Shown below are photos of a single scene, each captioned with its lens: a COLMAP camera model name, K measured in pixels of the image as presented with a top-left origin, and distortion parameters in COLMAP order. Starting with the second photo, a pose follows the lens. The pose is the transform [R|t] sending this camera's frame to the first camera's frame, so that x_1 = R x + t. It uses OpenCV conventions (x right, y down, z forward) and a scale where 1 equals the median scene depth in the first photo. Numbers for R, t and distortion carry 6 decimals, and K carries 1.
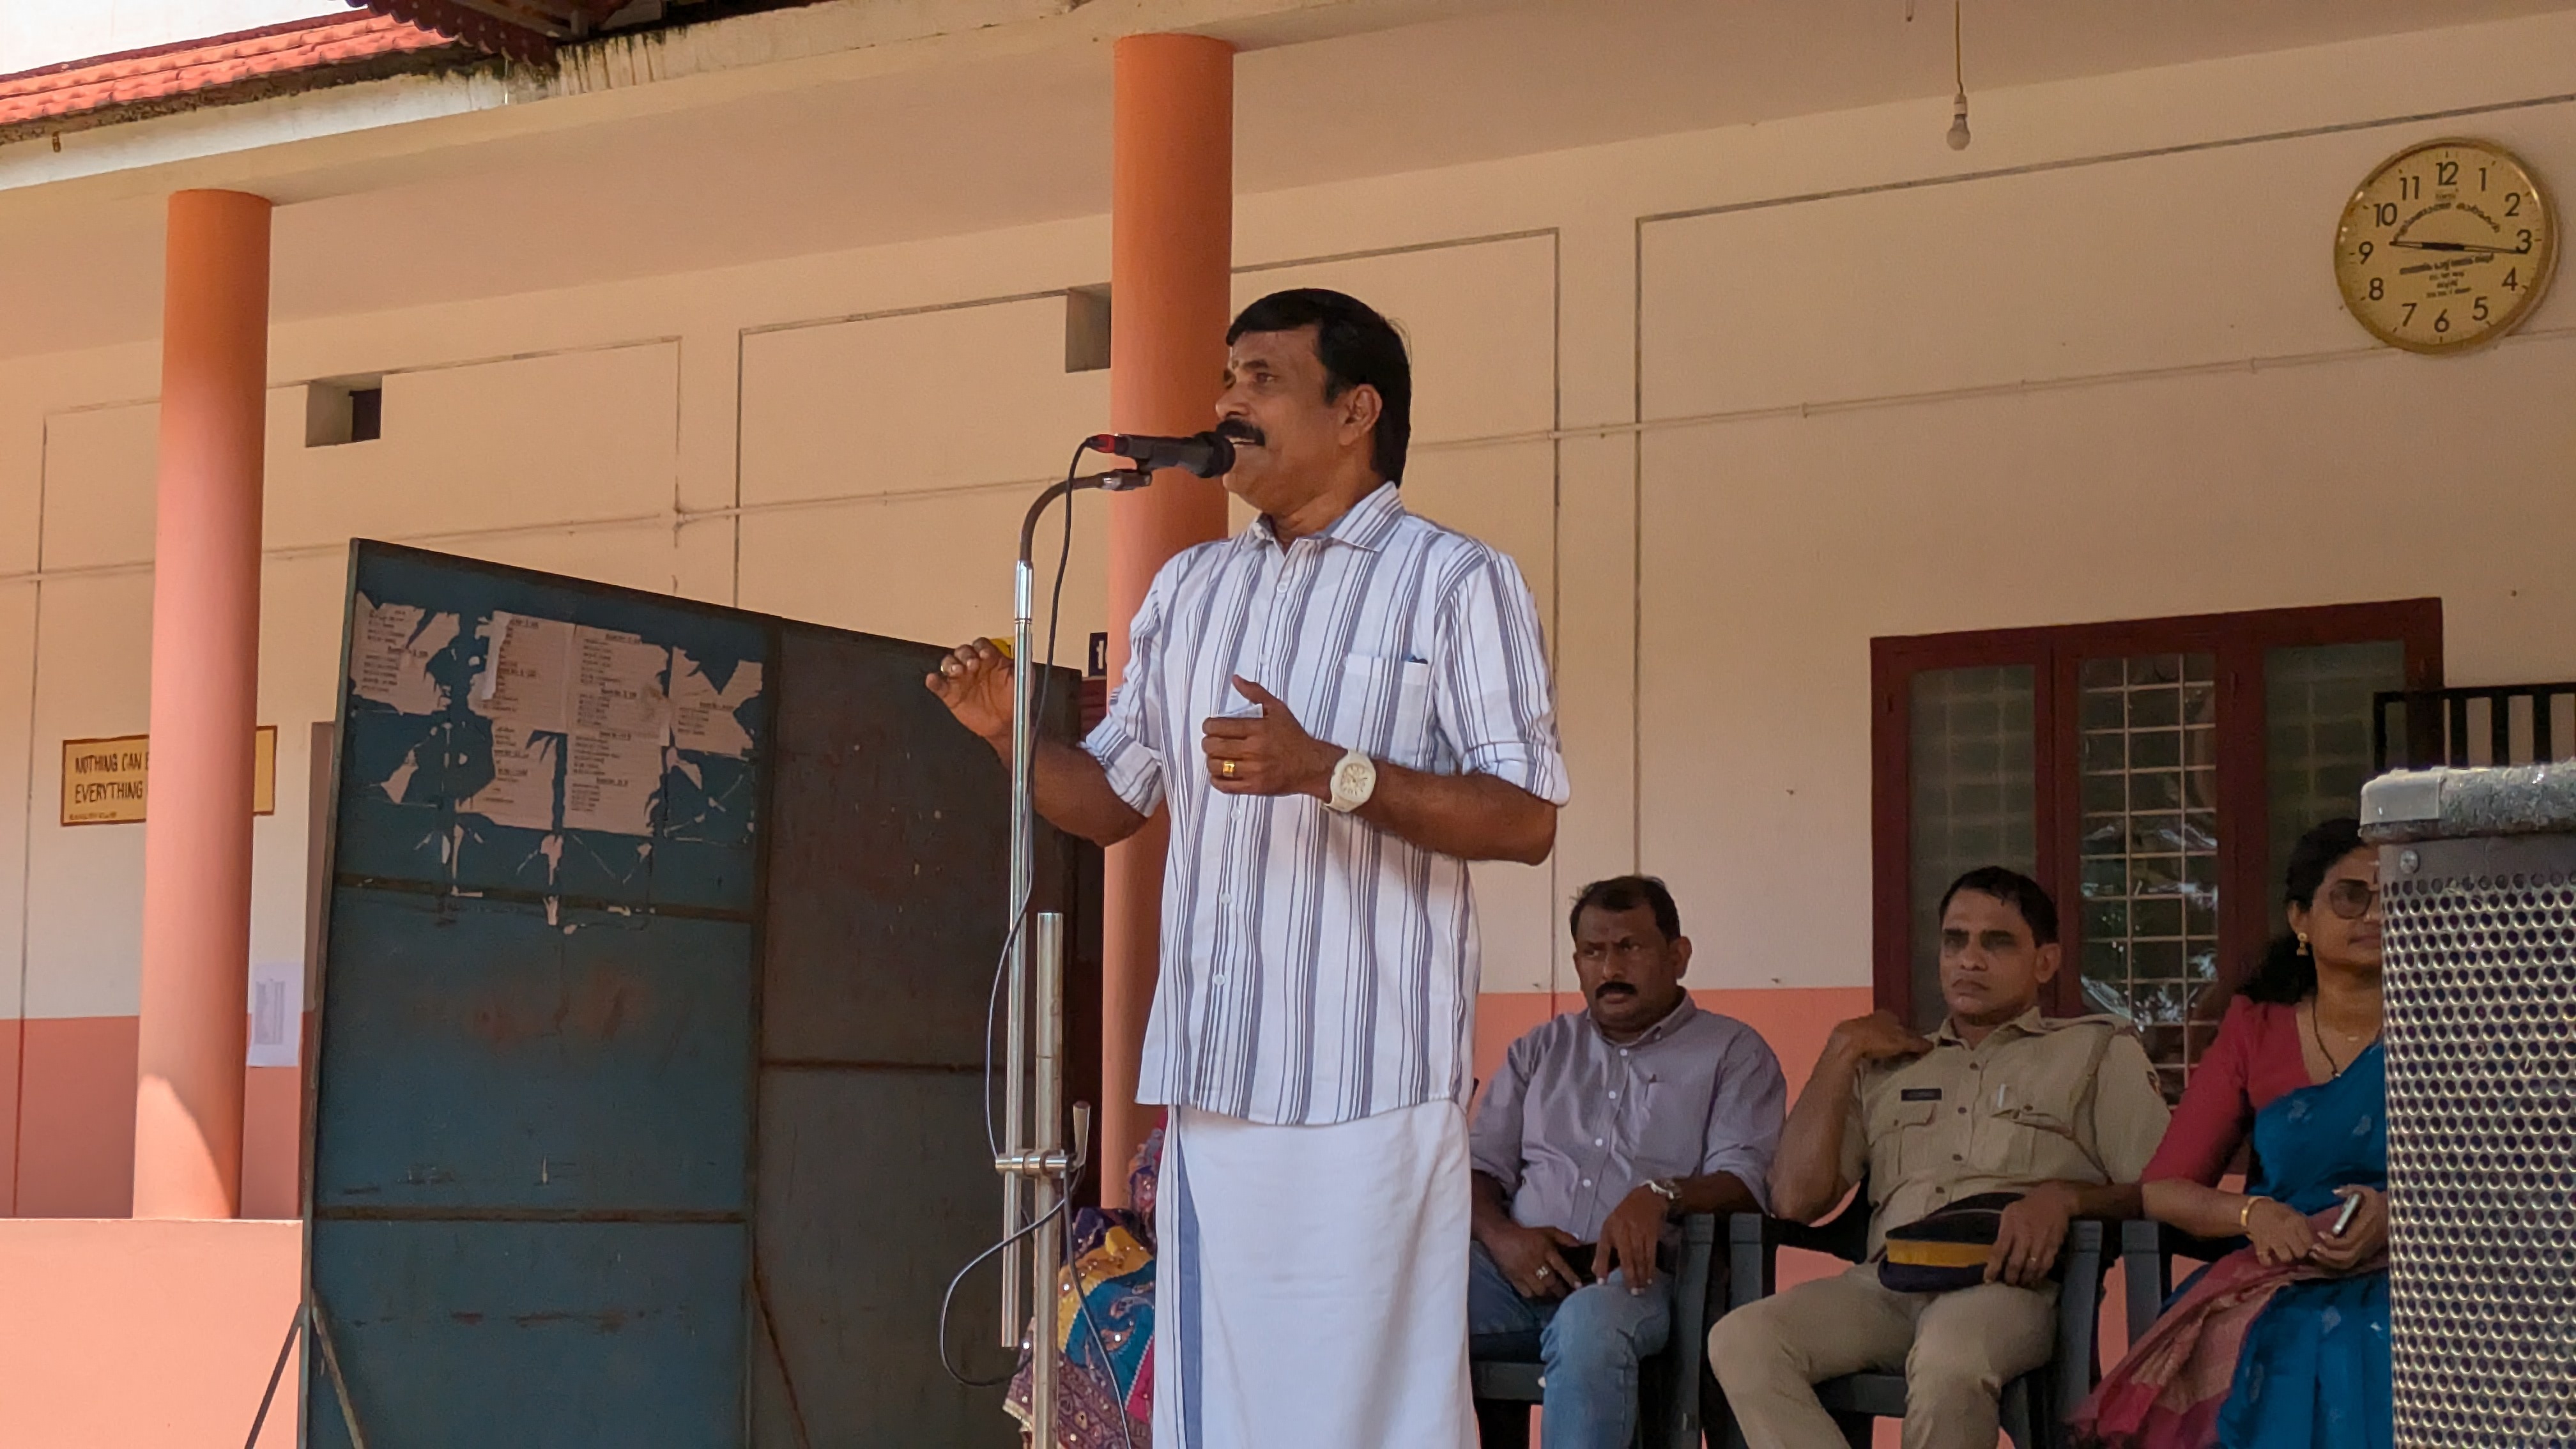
lens RADIAL K [[4199.8, 0, 1288.2], [0, 4199.8, 714.5], [0, 0, 1]] dist [0.026089, 0.000000]
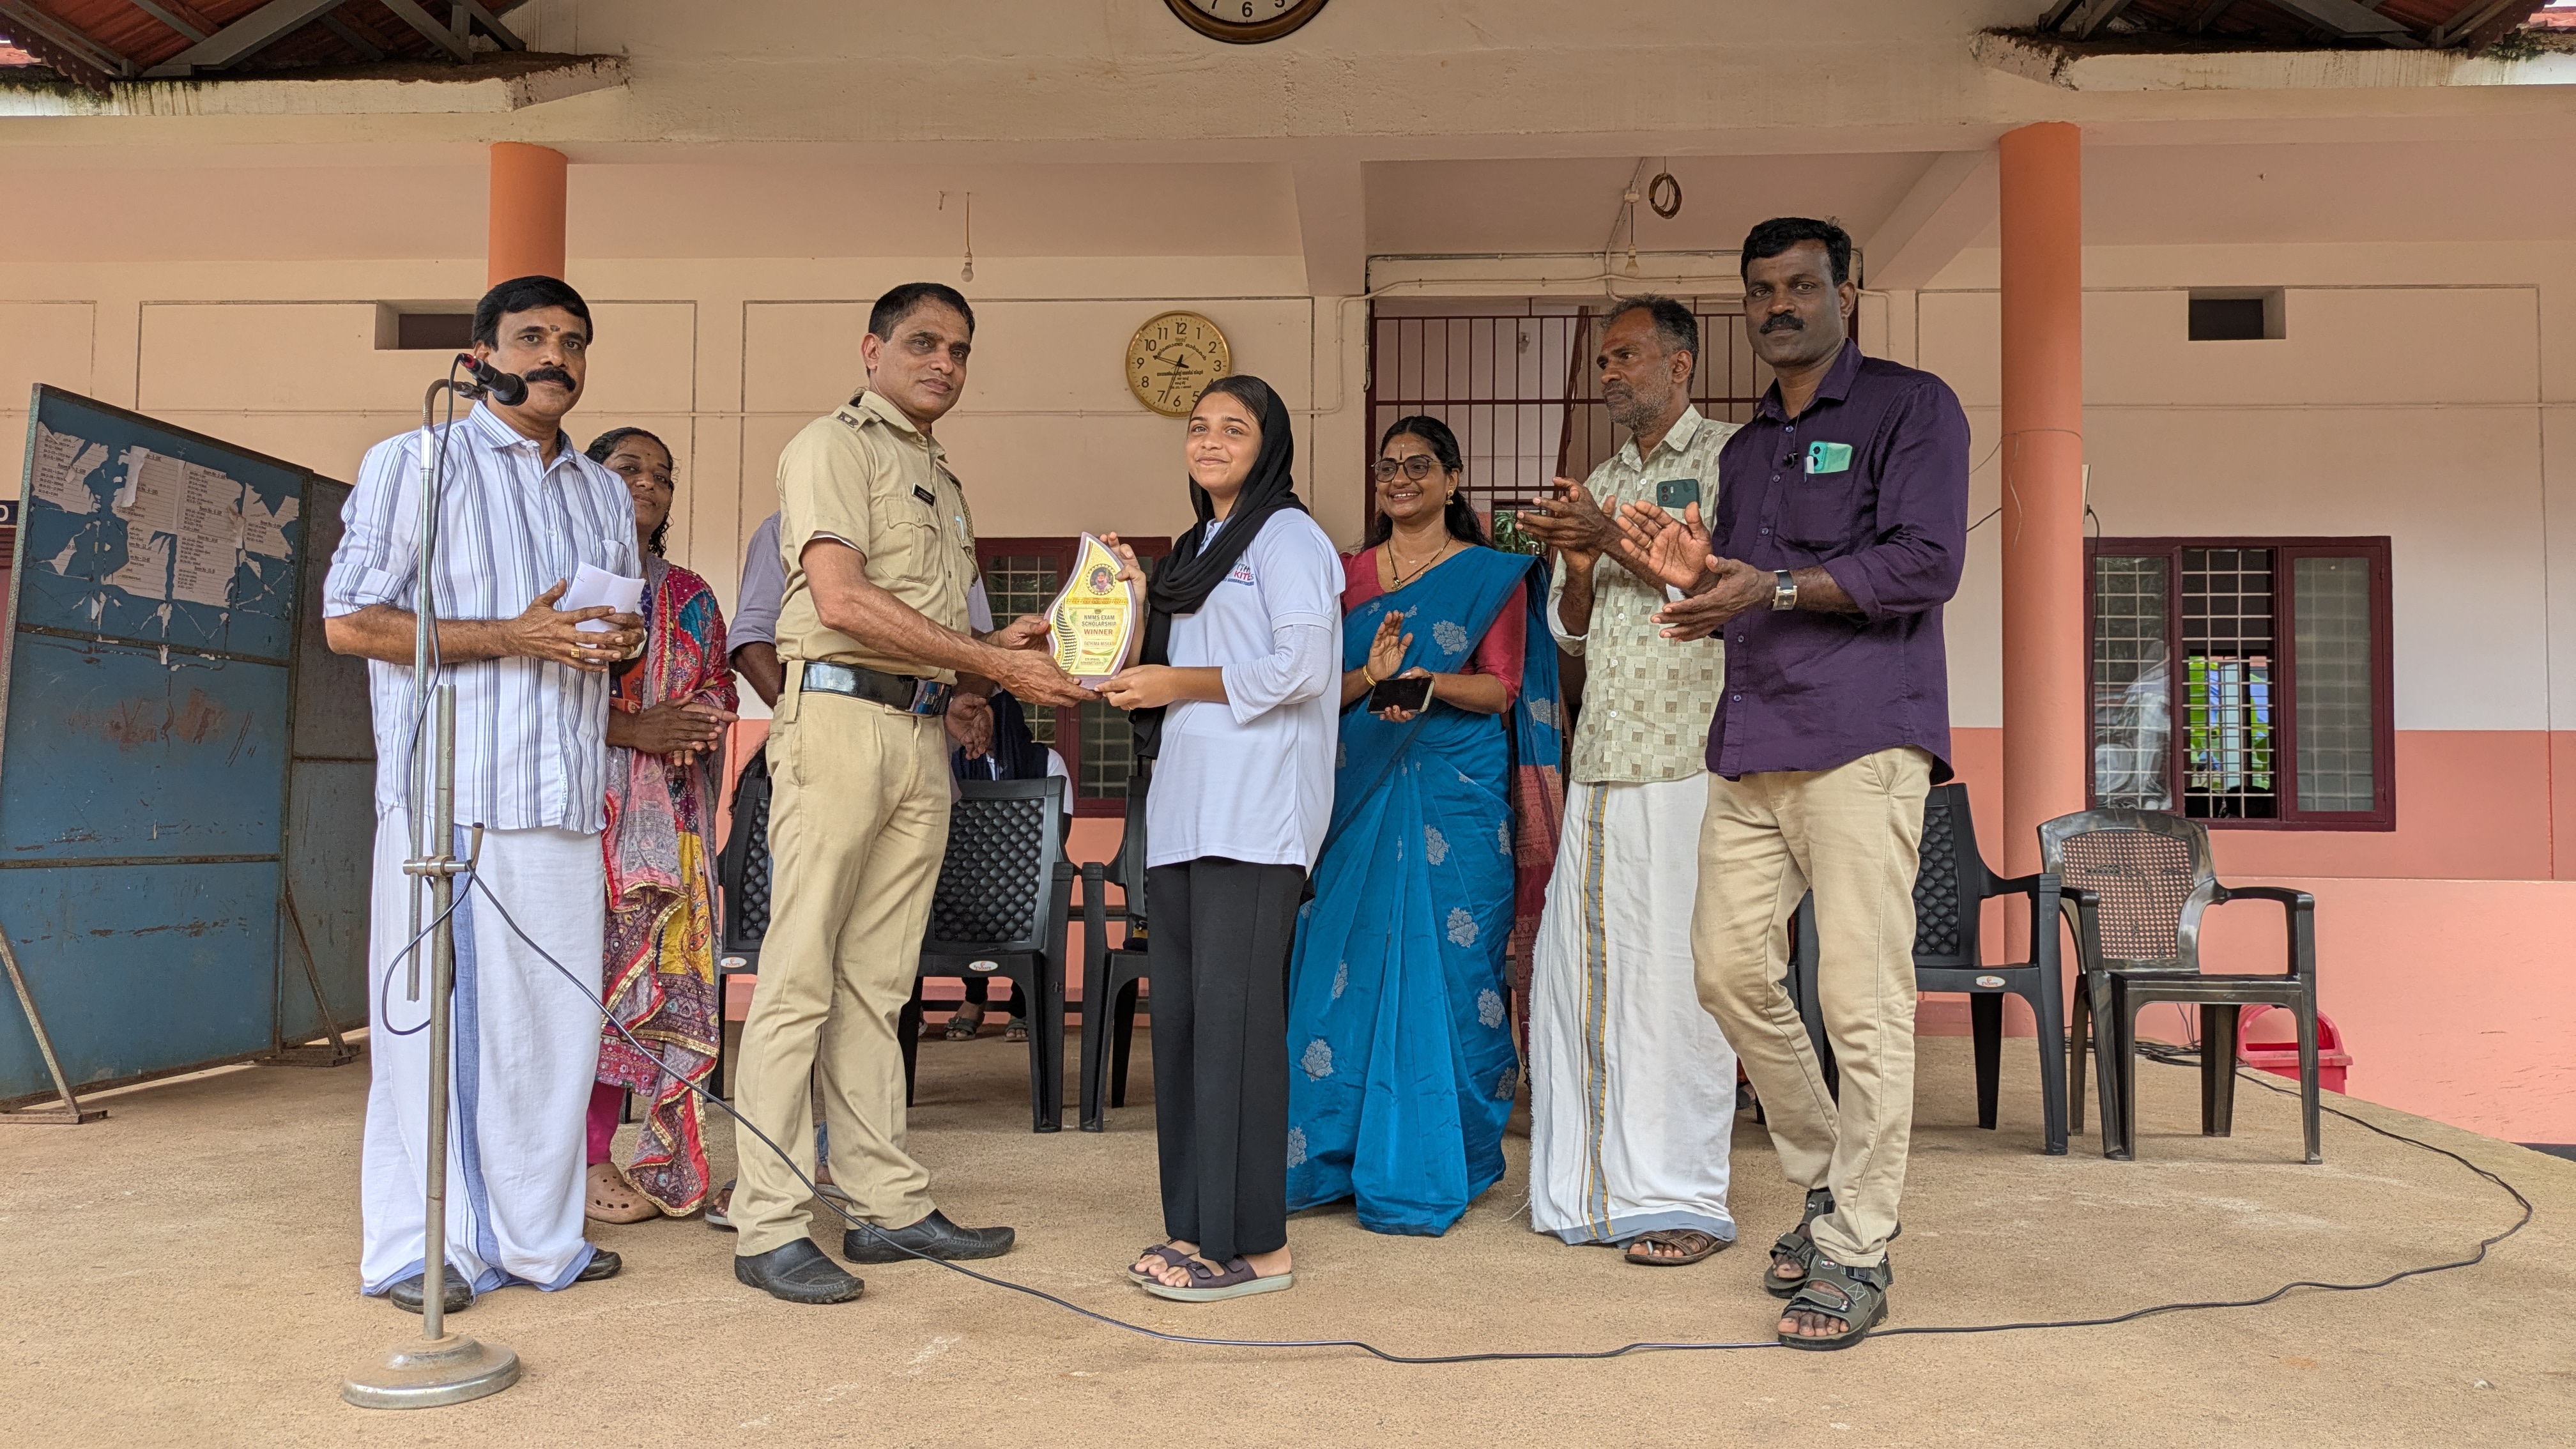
lens RADIAL K [[1873.4, 0, 1317.8], [0, 1873.4, 690.2], [0, 0, 1]] dist [0.000124, -0.001658]
pose [[0.871947, 0.031104, 0.488611, -0.138547], [-0.056433, 0.997713, 0.037195, 0.011499], [-0.486337, -0.060006, 0.871709, 0.224080]]
